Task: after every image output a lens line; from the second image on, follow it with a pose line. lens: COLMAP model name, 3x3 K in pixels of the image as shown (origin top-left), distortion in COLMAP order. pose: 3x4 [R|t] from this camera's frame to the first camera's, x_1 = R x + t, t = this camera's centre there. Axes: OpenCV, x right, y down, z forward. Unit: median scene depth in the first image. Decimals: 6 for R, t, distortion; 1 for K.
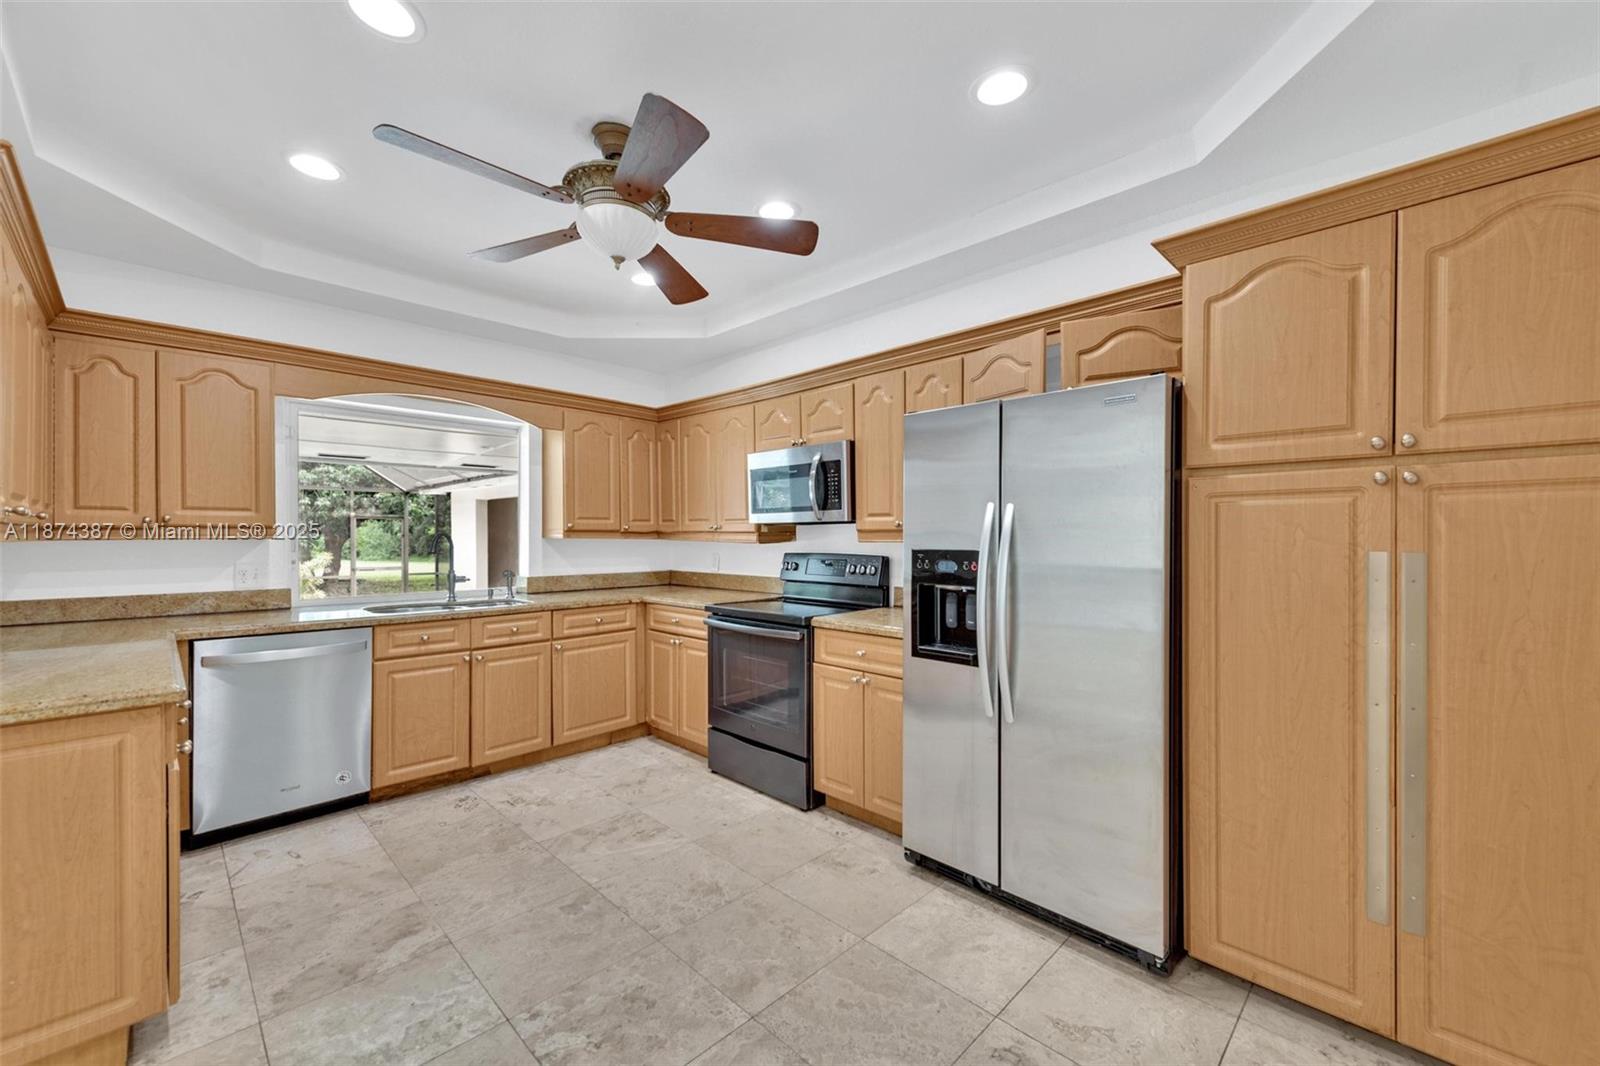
lens RADIAL K [[630.0, 0, 801.4], [0, 630.0, 538.2], [0, 0, 1]] dist [0.004762, 0.000081]
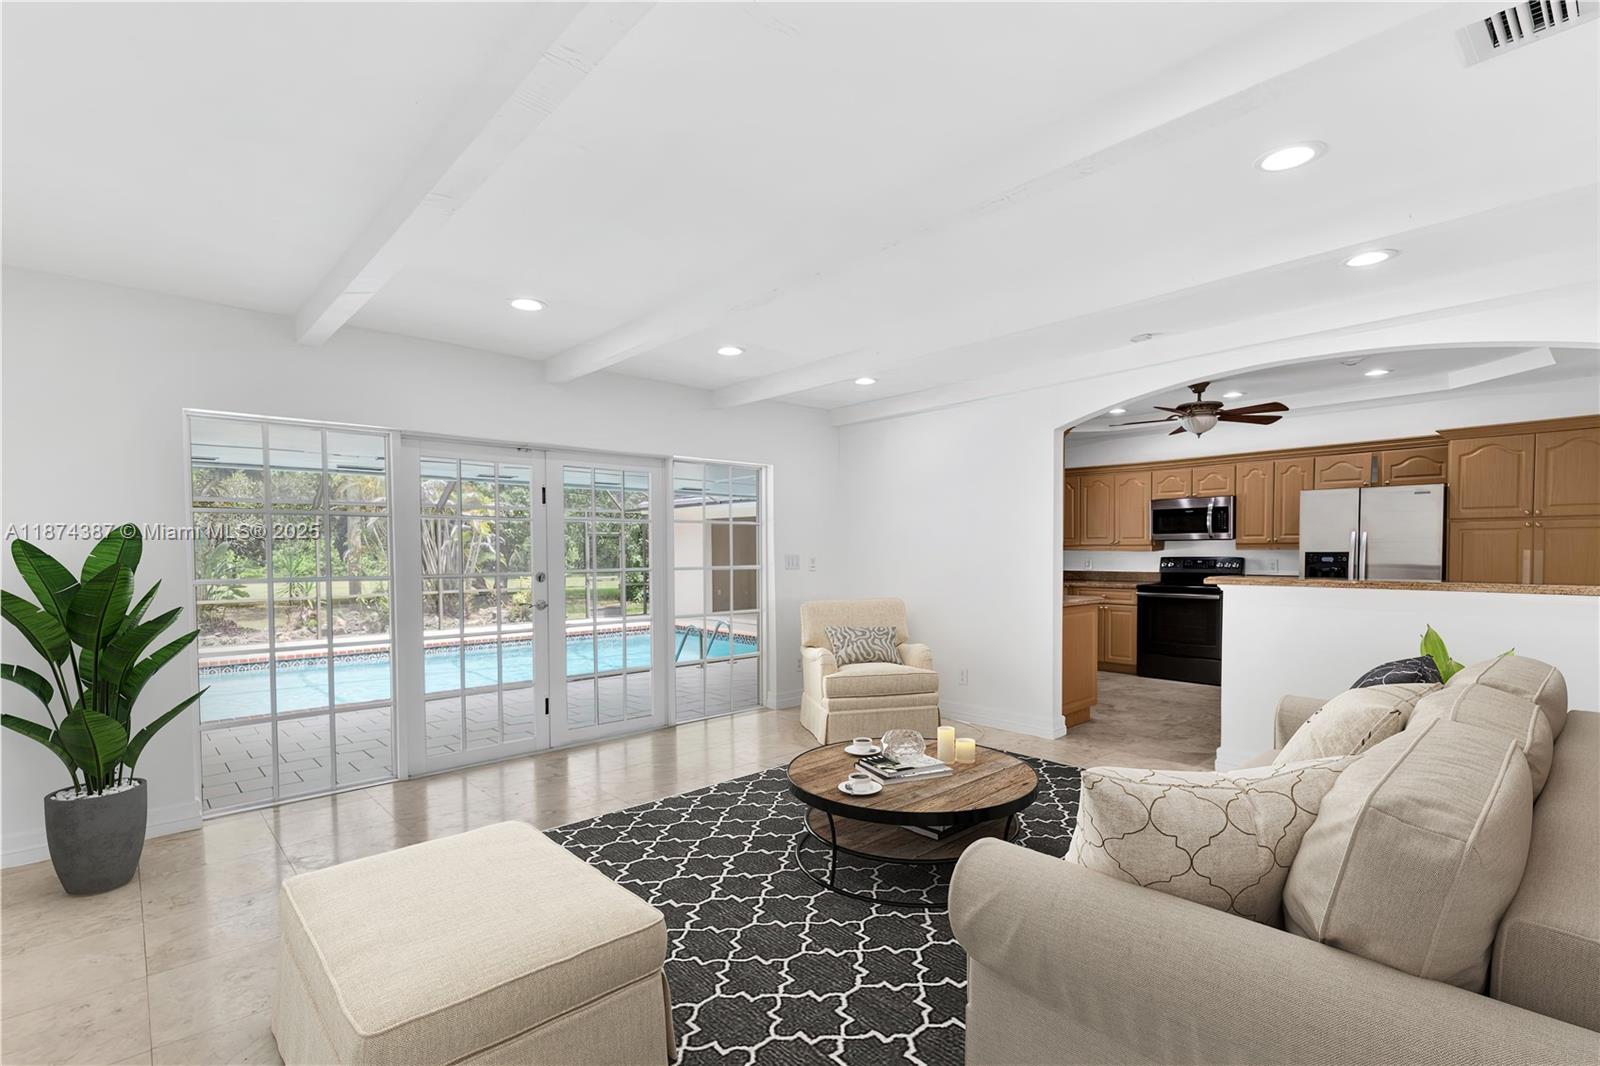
lens RADIAL K [[726.4, 0, 778.8], [0, 726.4, 574.2], [0, 0, 1]] dist [-0.003095, -0.000470]
pose [[0.998490, -0.004740, -0.054727, -1.516800], [0.006335, 0.999559, 0.029003, 0.009668], [0.054565, -0.029306, 0.998080, -1.627883]]
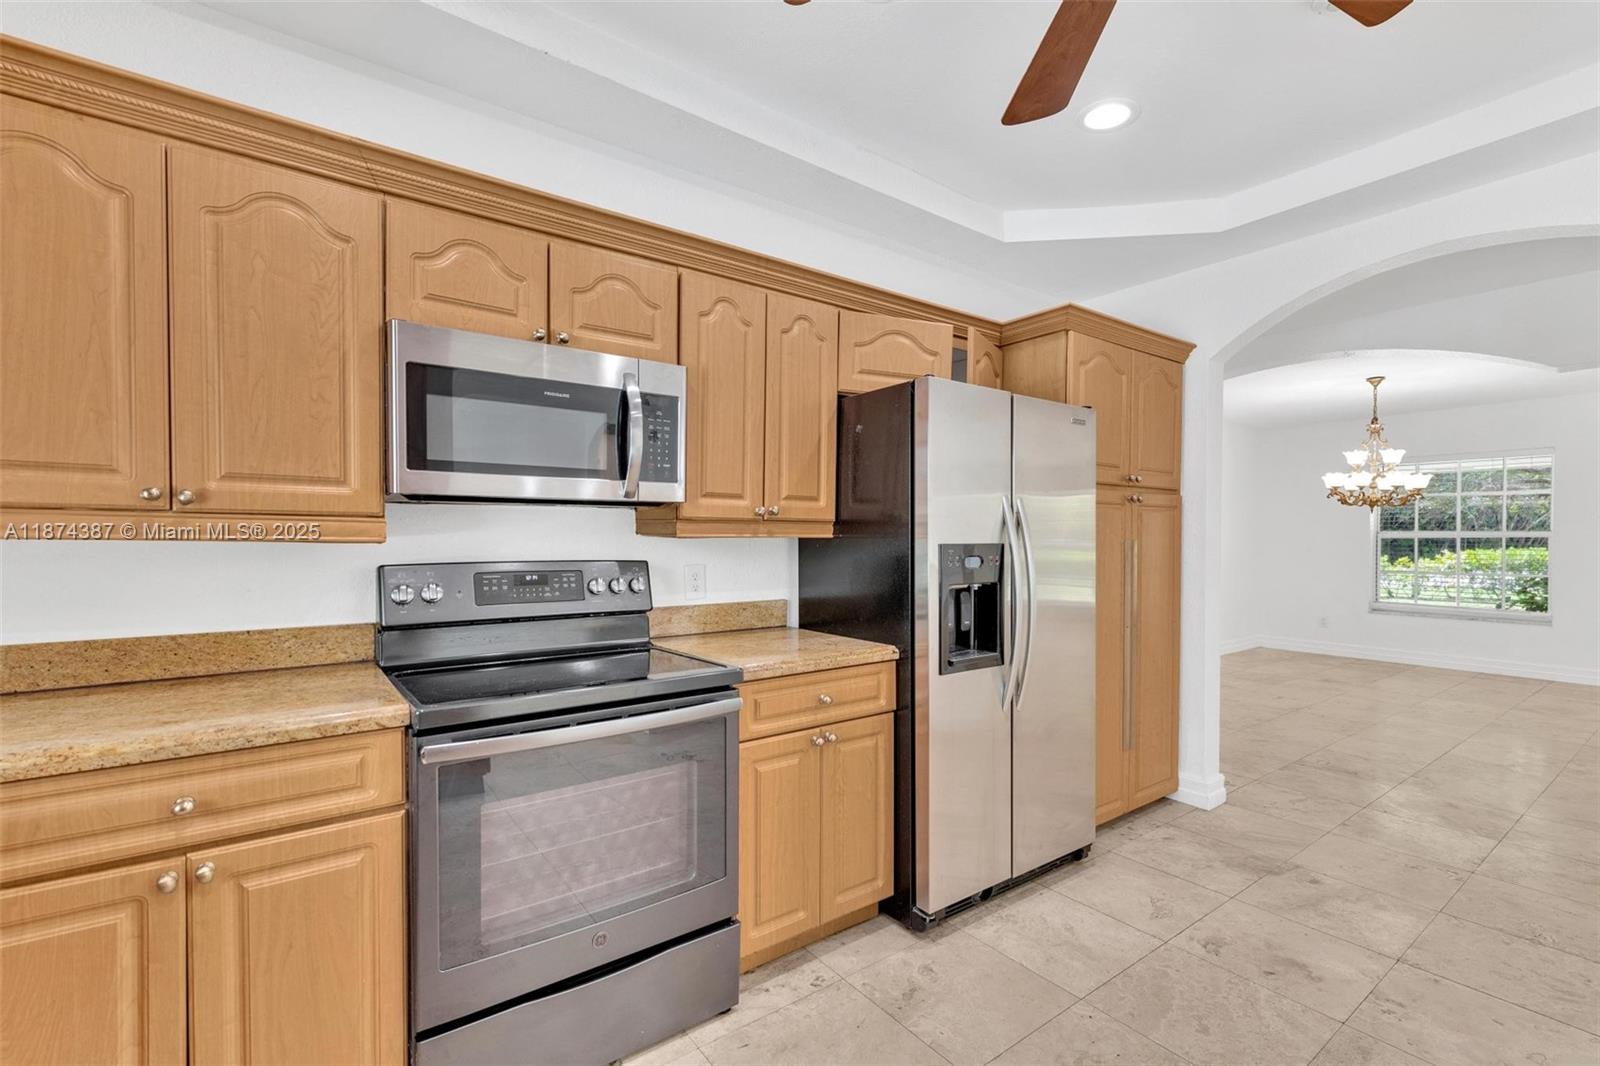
lens RADIAL K [[702.2, 0, 801.9], [0, 702.2, 541.5], [0, 0, 1]] dist [0.003494, 0.000396]
pose [[0.150362, -0.009425, 0.988586, -0.745926], [0.001494, 0.999956, 0.009306, 0.005248], [-0.988630, 0.000078, 0.150369, 1.029636]]
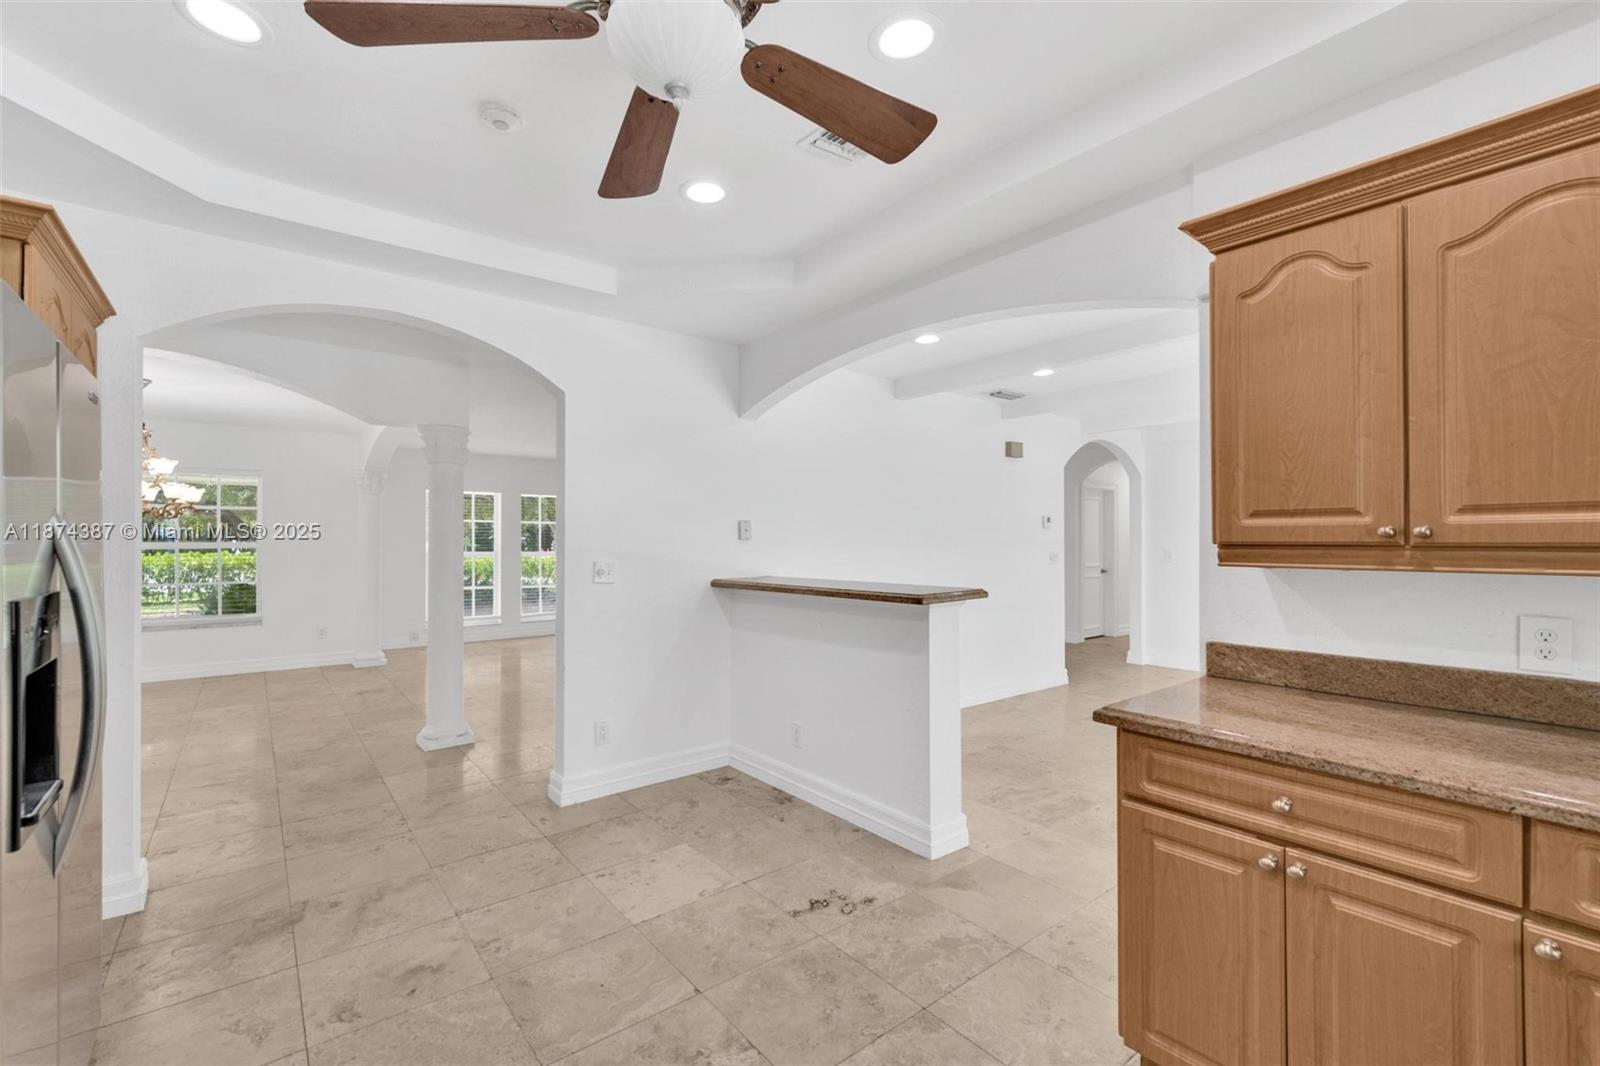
lens RADIAL K [[702.2, 0, 801.9], [0, 702.2, 541.5], [0, 0, 1]] dist [0.003494, 0.000396]
pose [[-0.992671, 0.000735, 0.120844, -0.414266], [0.001535, 0.999978, 0.006525, -0.027028], [-0.120837, 0.006663, -0.992650, 1.396385]]
